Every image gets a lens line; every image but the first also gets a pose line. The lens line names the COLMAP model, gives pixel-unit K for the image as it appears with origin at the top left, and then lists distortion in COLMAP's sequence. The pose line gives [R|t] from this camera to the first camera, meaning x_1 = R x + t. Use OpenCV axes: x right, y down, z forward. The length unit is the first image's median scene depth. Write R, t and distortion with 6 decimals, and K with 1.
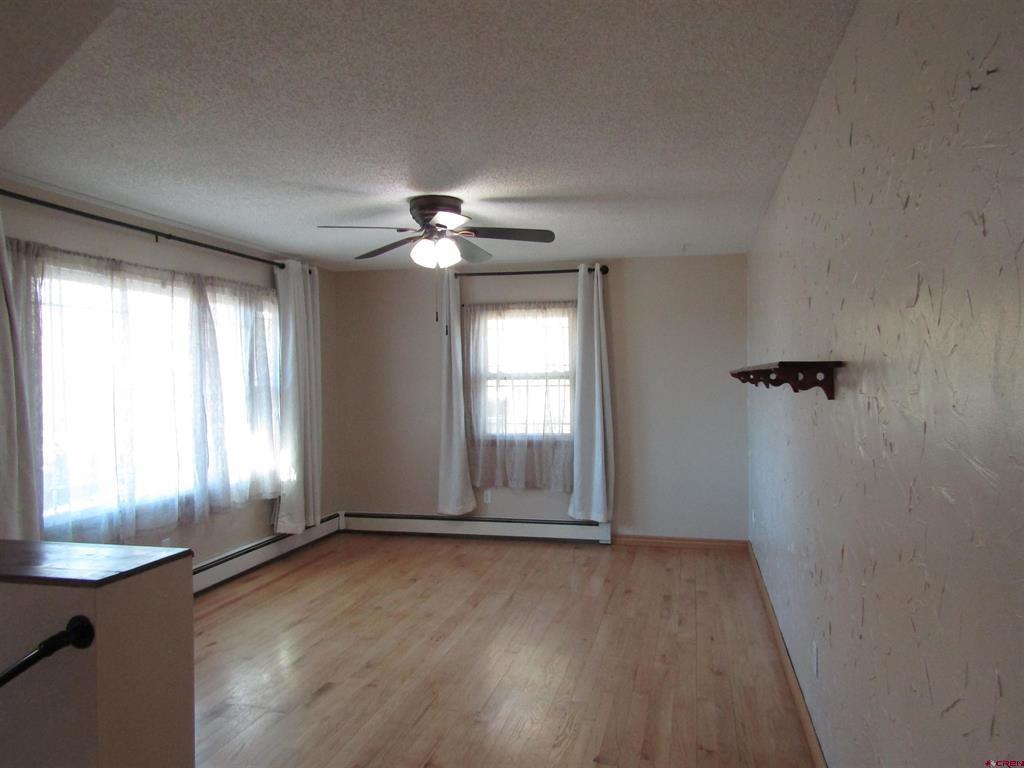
lens RADIAL K [[731.9, 0, 513.0], [0, 731.9, 386.5], [0, 0, 1]] dist [-0.006778, 0.001160]
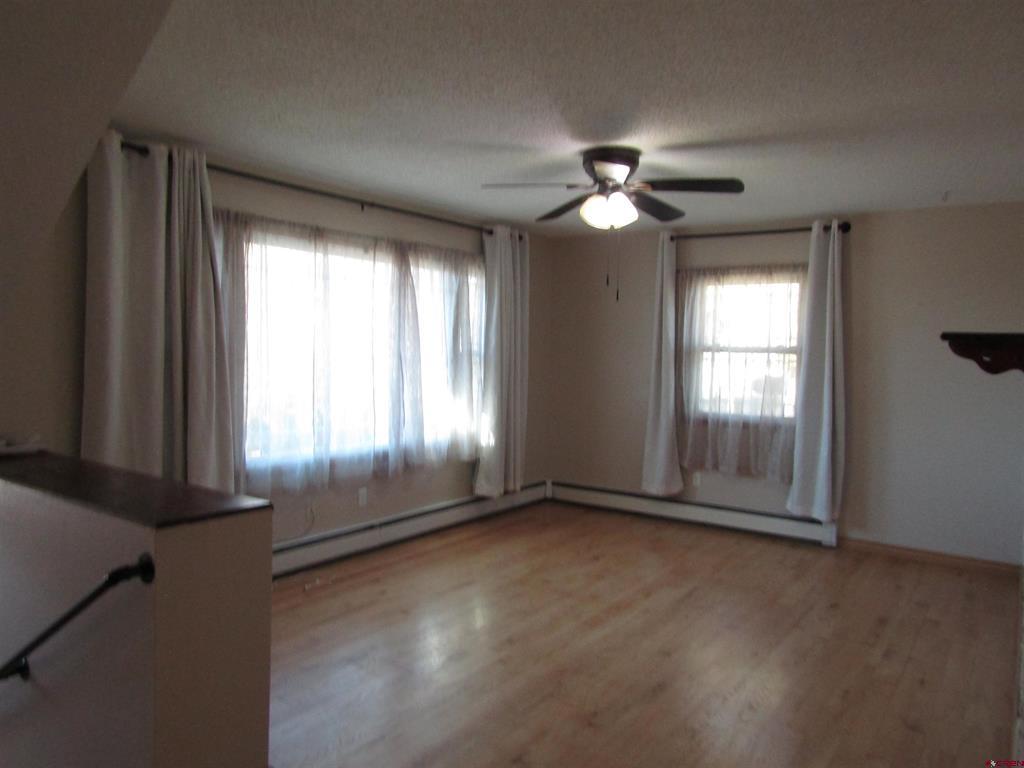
lens RADIAL K [[731.9, 0, 512.5], [0, 731.9, 381.6], [0, 0, 1]] dist [-0.006778, 0.001160]
pose [[0.929683, 0.048128, -0.365203, 0.095847], [-0.036700, 0.998597, 0.038173, 0.001553], [0.366527, -0.022086, 0.930145, 0.071914]]
